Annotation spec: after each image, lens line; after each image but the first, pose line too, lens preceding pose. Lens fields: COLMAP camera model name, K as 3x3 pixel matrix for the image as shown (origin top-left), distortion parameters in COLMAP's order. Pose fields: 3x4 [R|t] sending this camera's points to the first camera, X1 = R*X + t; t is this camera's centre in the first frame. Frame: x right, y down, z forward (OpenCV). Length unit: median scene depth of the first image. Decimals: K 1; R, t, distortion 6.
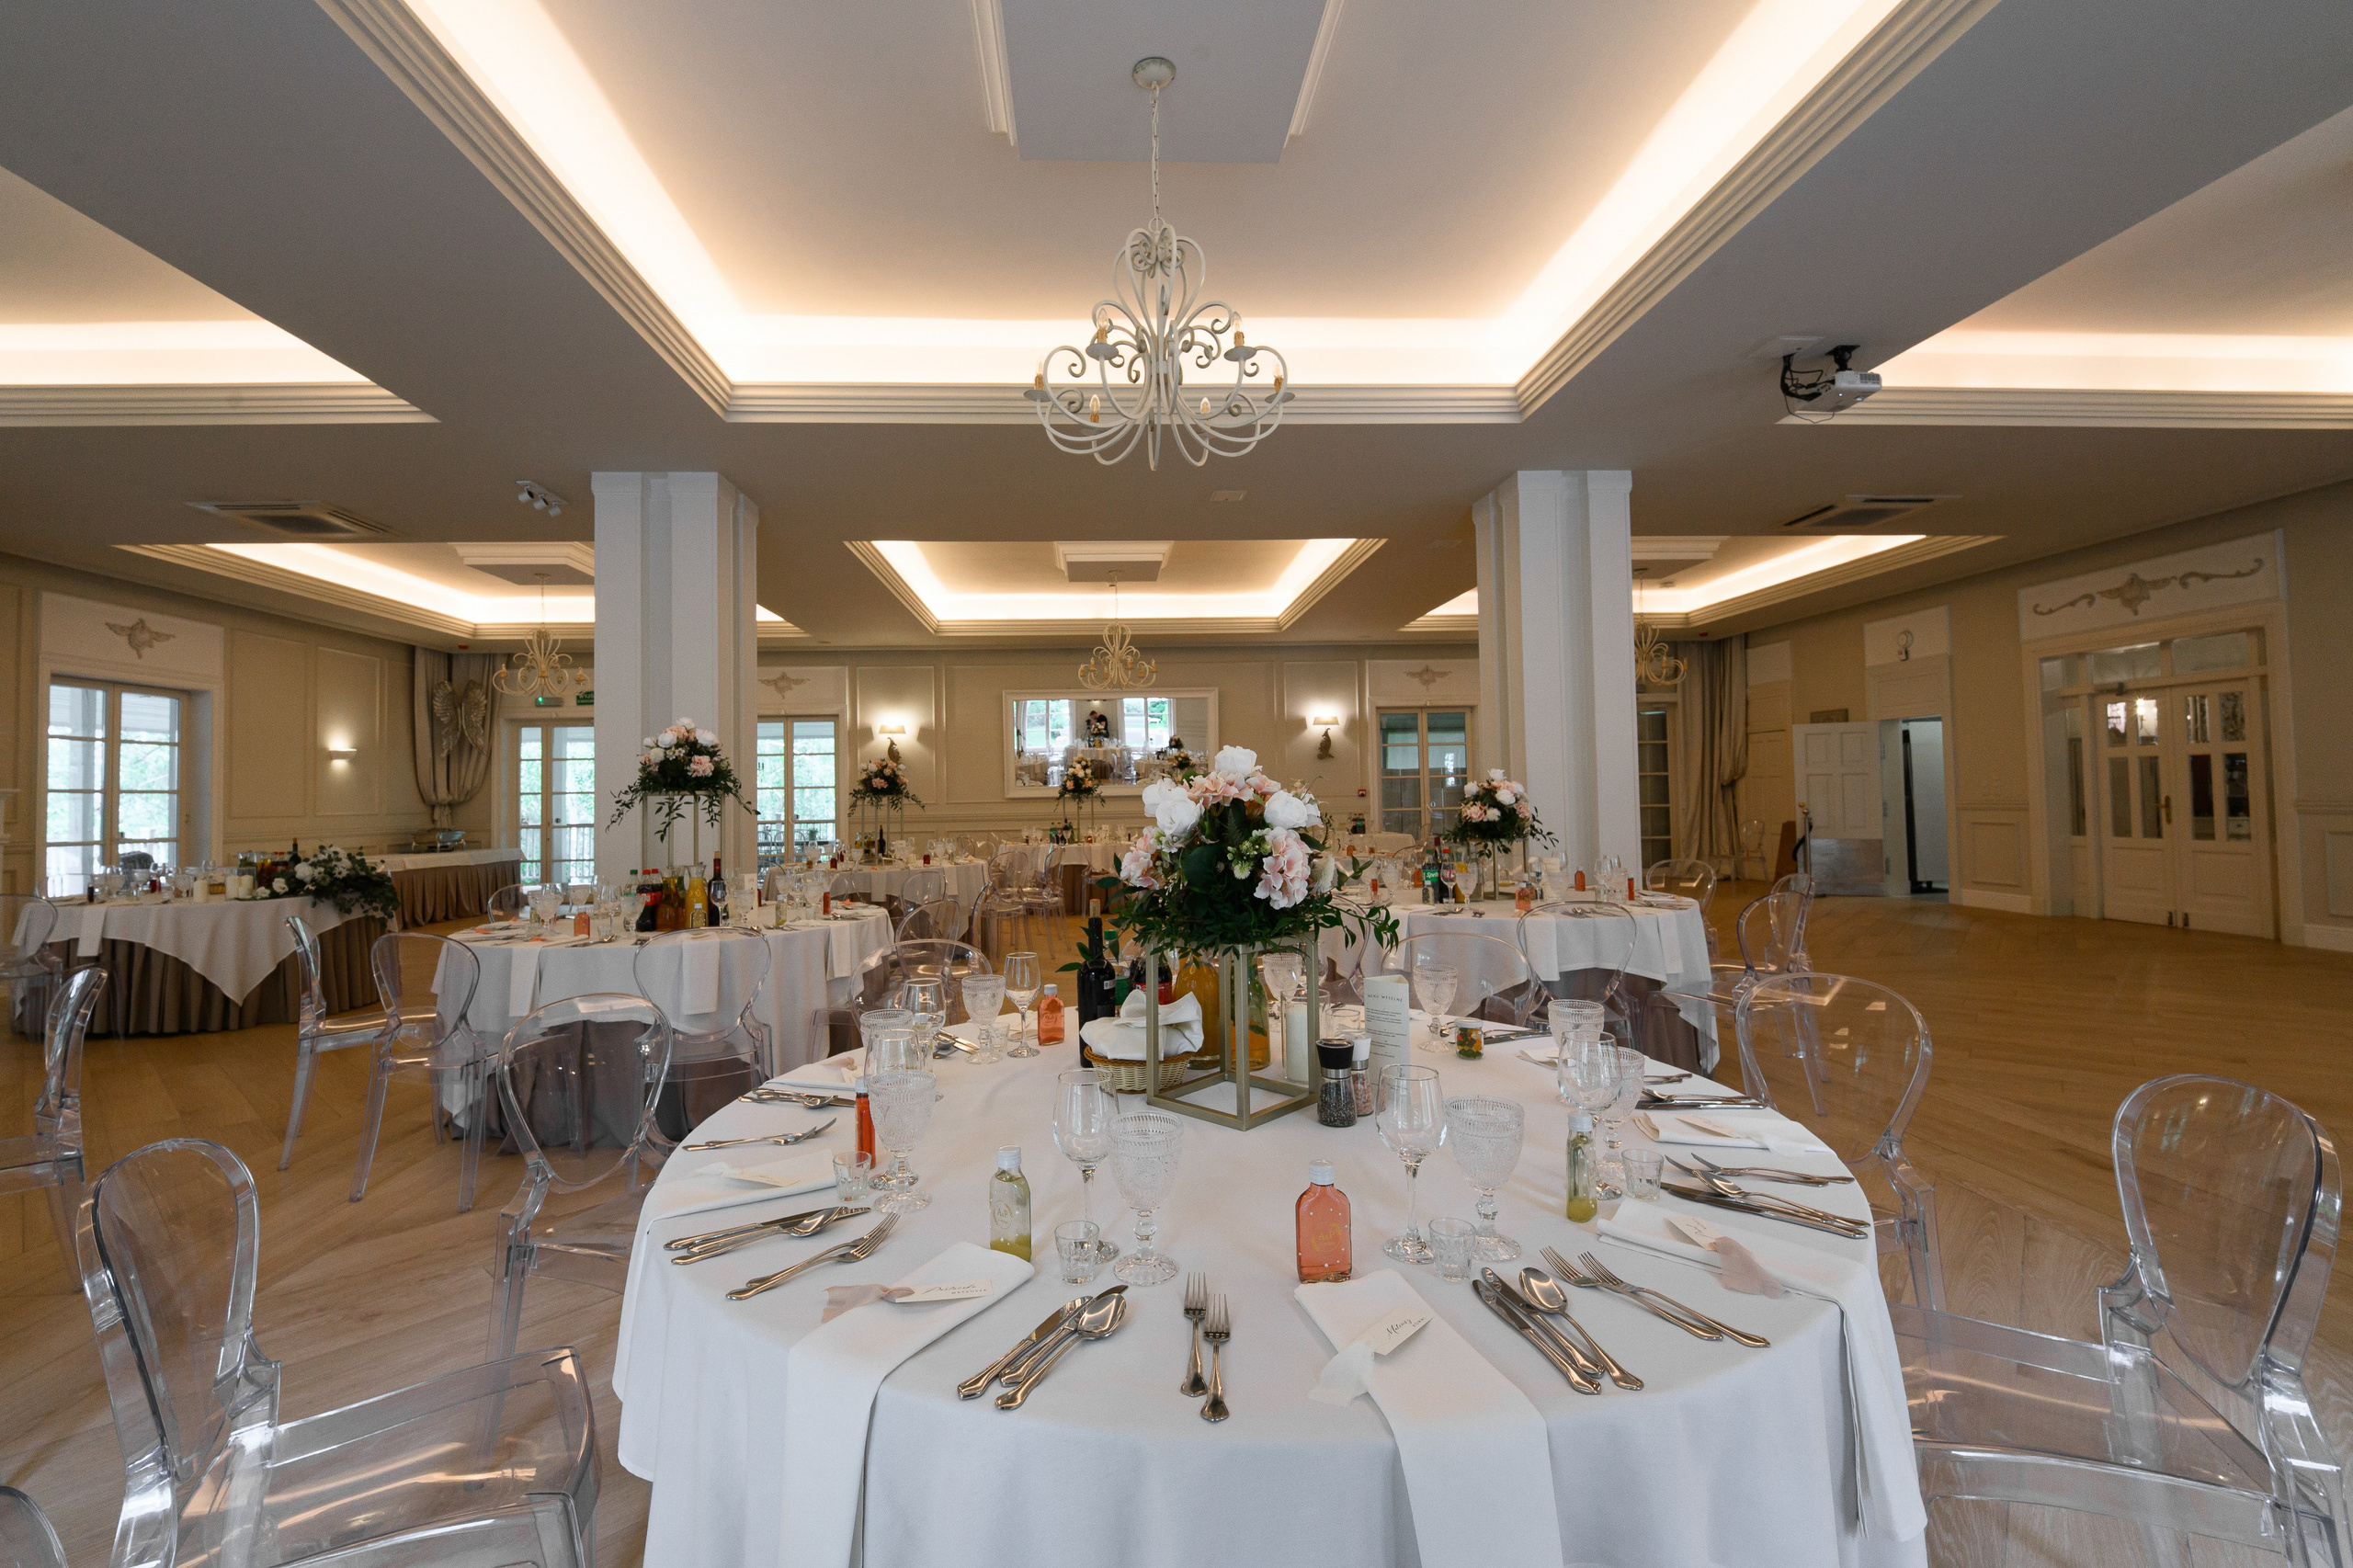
lens RADIAL K [[978.2, 0, 1343.1], [0, 978.2, 753.4], [0, 0, 1]] dist [-0.011397, 0.000456]
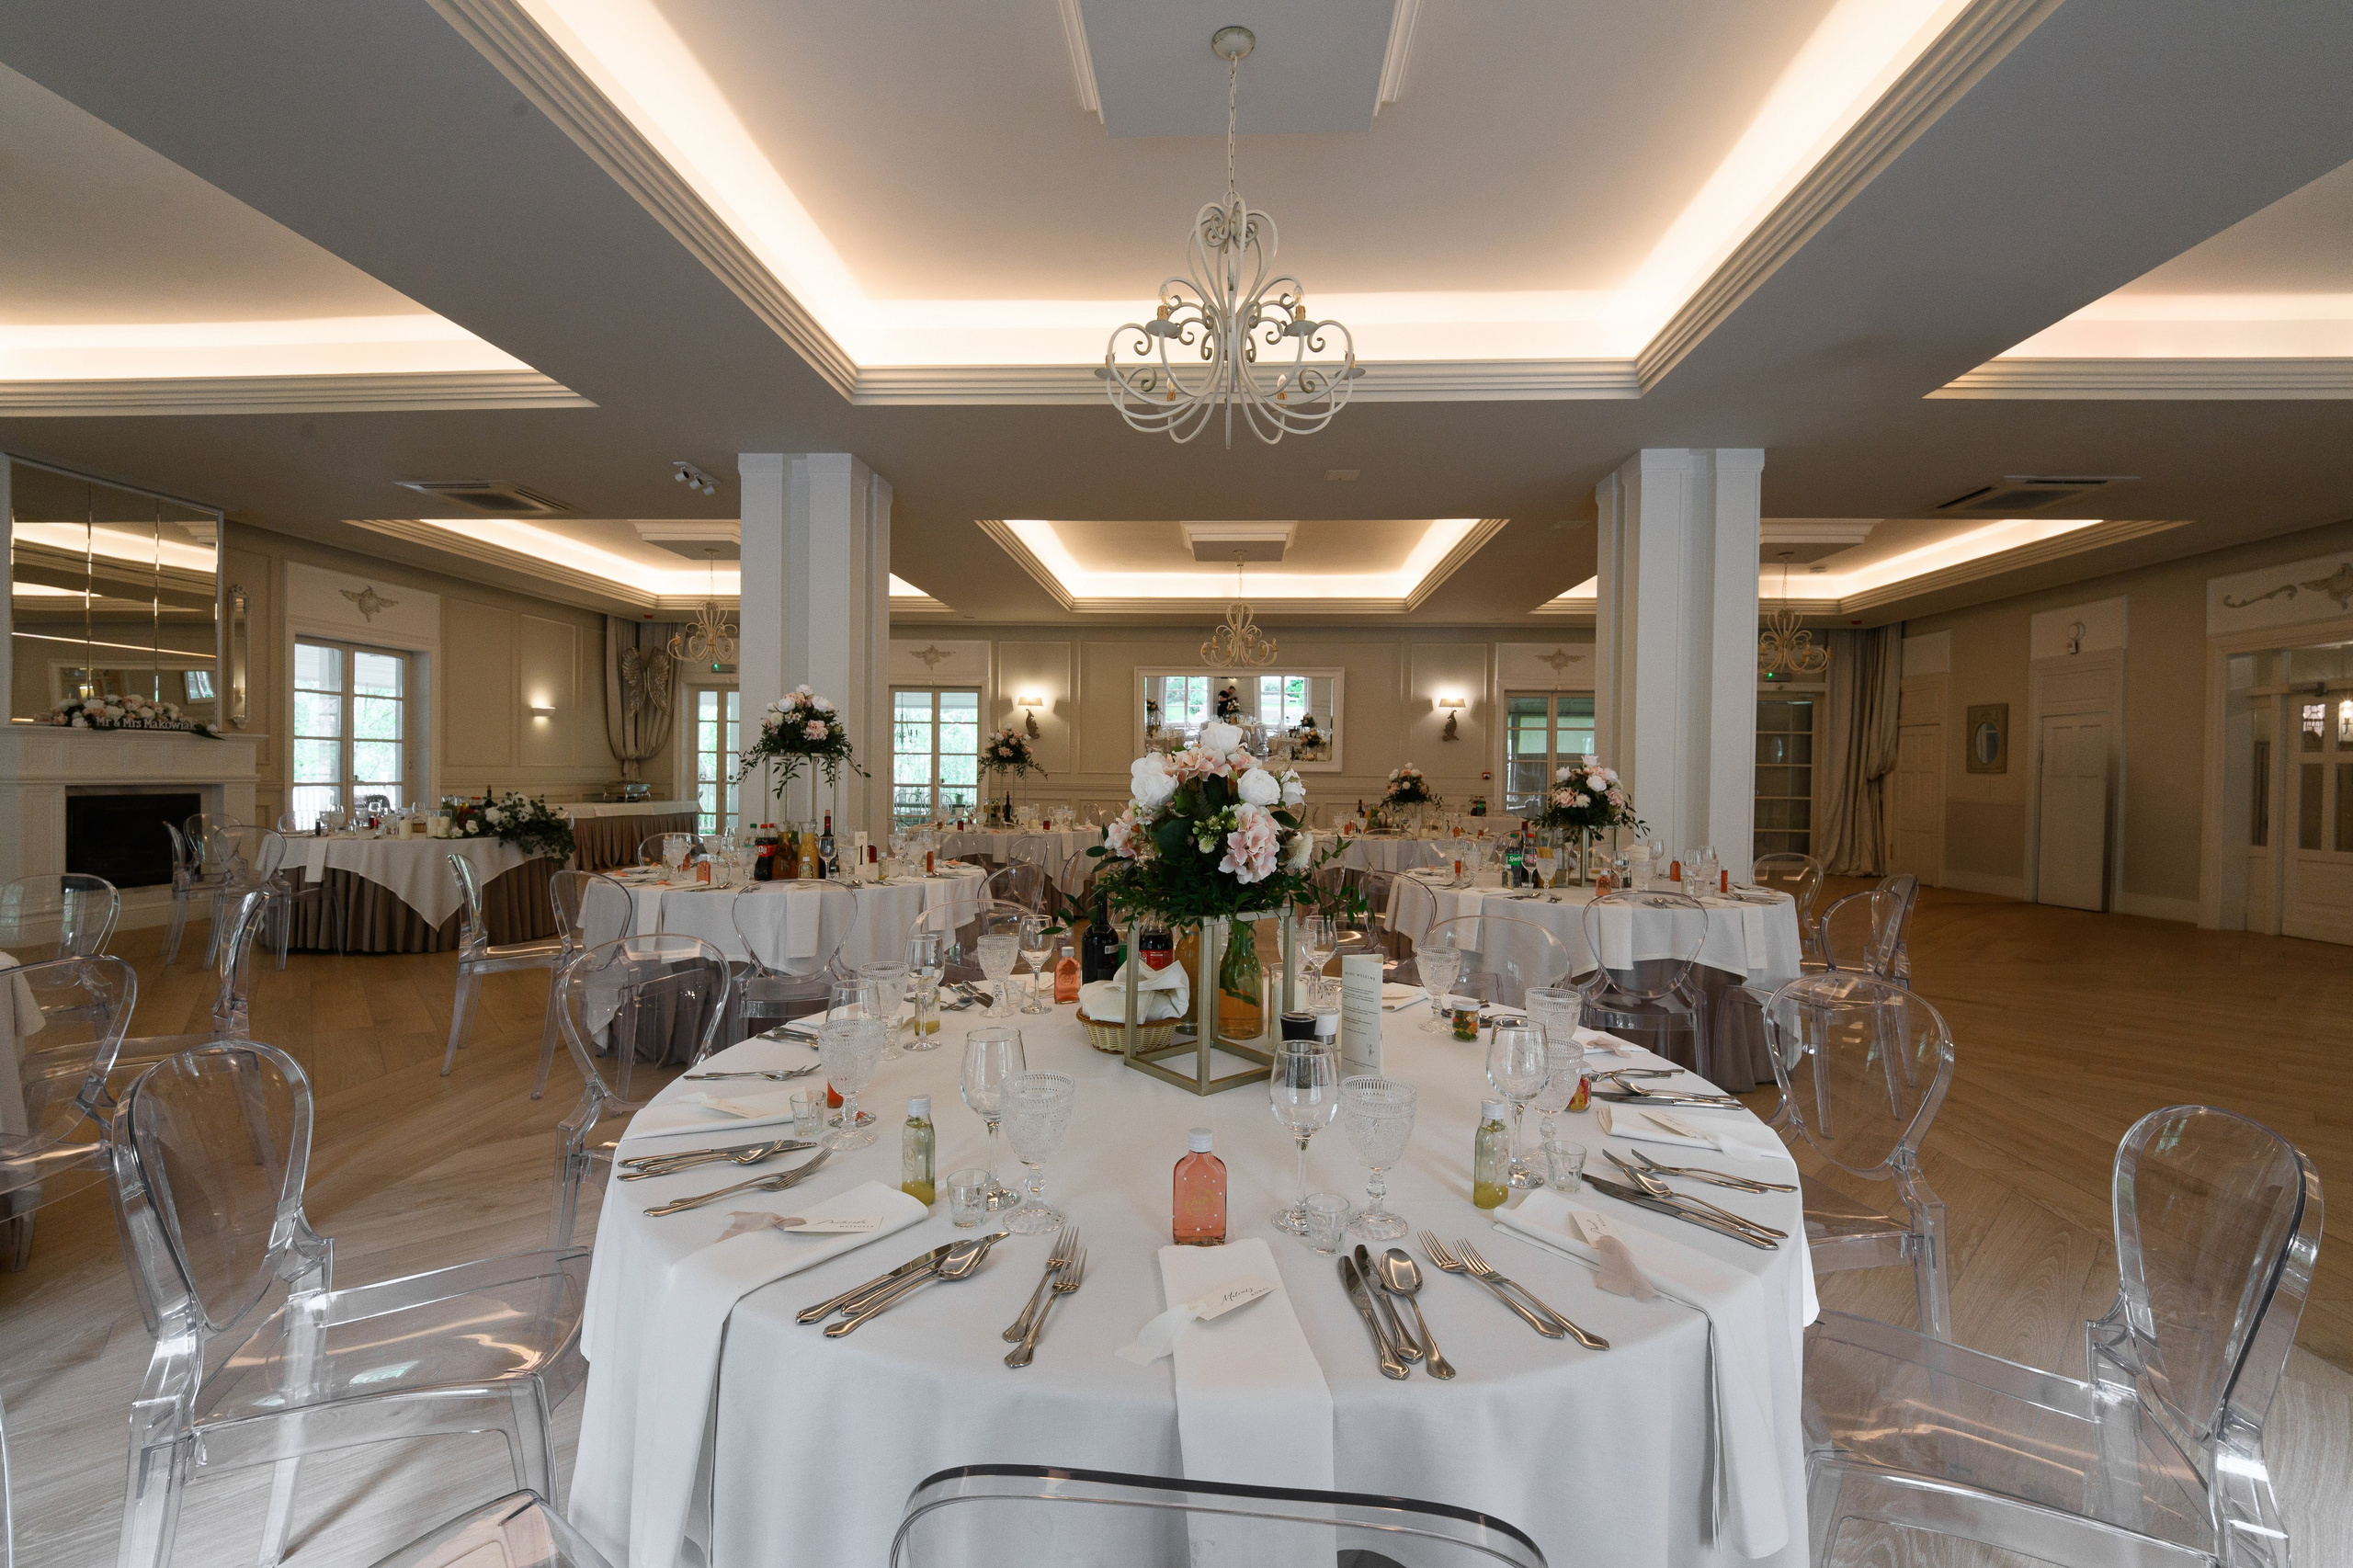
lens RADIAL K [[978.2, 0, 1134.7], [0, 978.2, 769.6], [0, 0, 1]] dist [-0.011397, 0.000456]
pose [[0.993334, 0.031601, -0.110856, -0.202691], [-0.026708, 0.998614, 0.045353, -0.001440], [0.112135, -0.042090, 0.992801, -0.034364]]
